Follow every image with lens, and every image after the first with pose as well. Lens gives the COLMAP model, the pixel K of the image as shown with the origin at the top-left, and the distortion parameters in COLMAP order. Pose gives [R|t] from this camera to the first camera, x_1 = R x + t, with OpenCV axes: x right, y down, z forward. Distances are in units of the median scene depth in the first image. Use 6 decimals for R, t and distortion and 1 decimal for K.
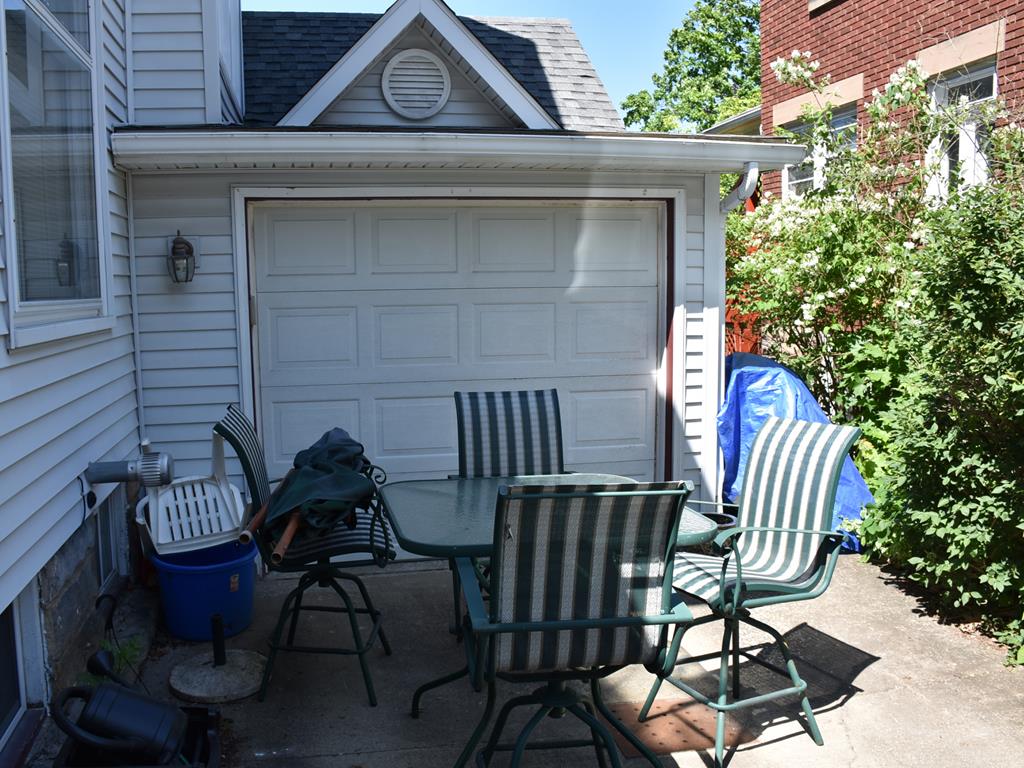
lens RADIAL K [[878.6, 0, 506.3], [0, 878.6, 386.4], [0, 0, 1]] dist [-0.125351, 0.027263]
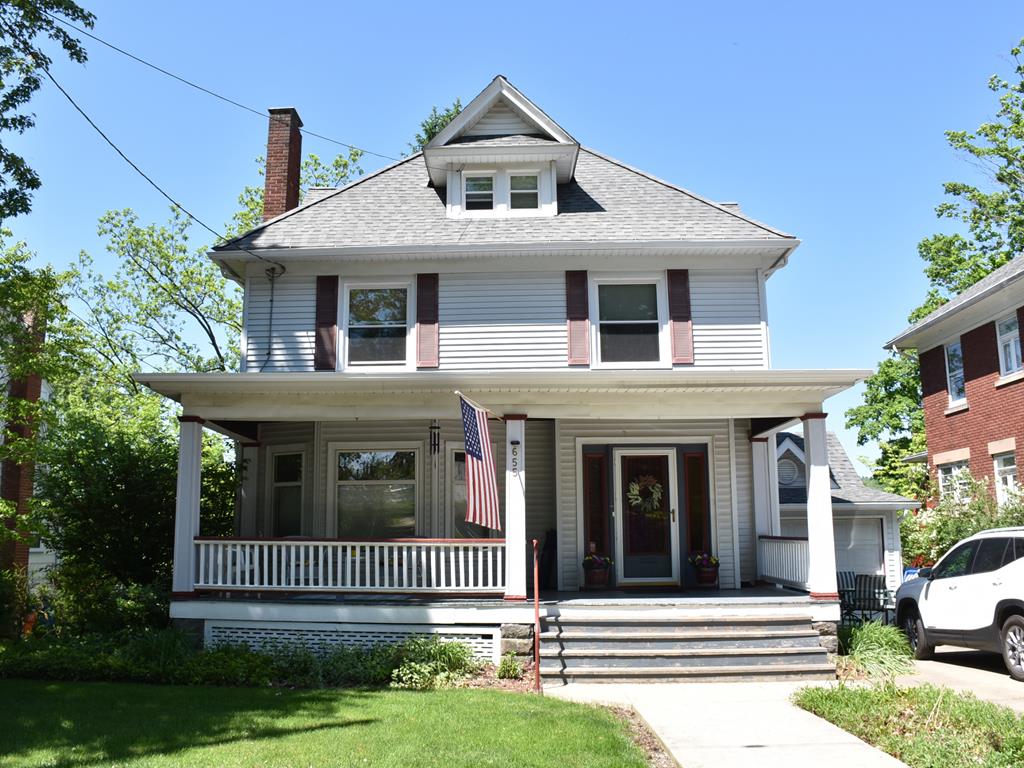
lens RADIAL K [[862.6, 0, 455.1], [0, 862.6, 387.6], [0, 0, 1]] dist [-0.114292, 0.020788]
pose [[0.957292, -0.031429, -0.287411, -0.386787], [-0.050501, 0.960616, -0.273253, 0.231244], [0.284680, 0.276097, 0.918002, -2.240695]]
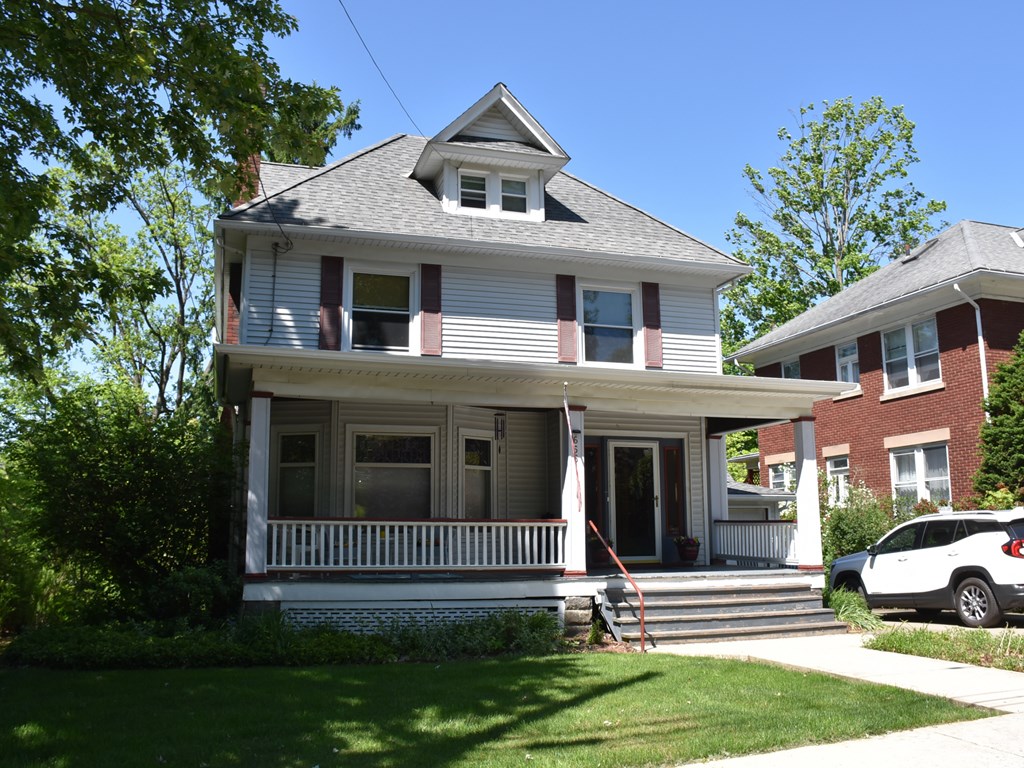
lens RADIAL K [[867.2, 0, 449.4], [0, 867.2, 388.6], [0, 0, 1]] dist [-0.123119, 0.005085]
pose [[0.999450, 0.026104, 0.020462, -1.149885], [-0.019569, 0.962194, -0.271663, 0.293622], [-0.026780, 0.271113, 0.962175, -2.449006]]
